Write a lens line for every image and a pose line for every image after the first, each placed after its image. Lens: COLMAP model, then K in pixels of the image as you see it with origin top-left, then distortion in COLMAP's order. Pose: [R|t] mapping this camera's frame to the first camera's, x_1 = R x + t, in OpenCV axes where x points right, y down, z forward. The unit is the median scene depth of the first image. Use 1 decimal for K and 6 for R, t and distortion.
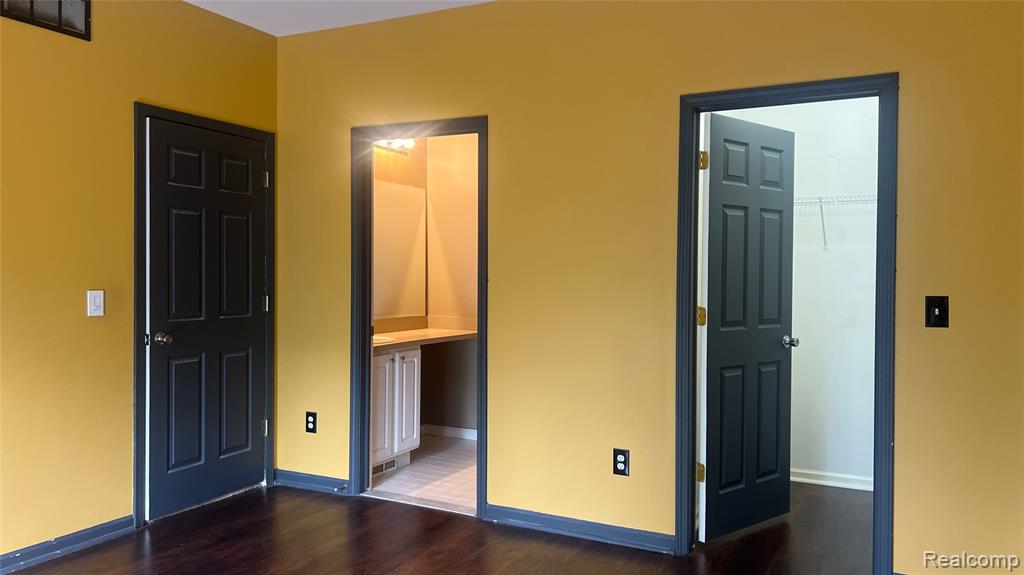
lens RADIAL K [[752.9, 0, 511.2], [0, 752.9, 288.2], [0, 0, 1]] dist [0.026853, -0.047122]
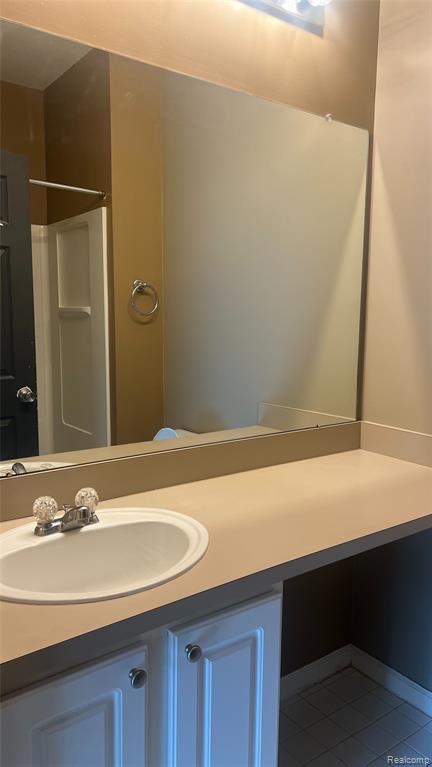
lens RADIAL K [[563.9, 0, 214.0], [0, 563.9, 384.2], [0, 0, 1]] dist [0.026853, -0.047122]
pose [[0.895127, 0.060731, -0.441654, -0.042038], [-0.011769, 0.993552, 0.112768, -0.023517], [0.445655, -0.095744, 0.890070, 0.672771]]
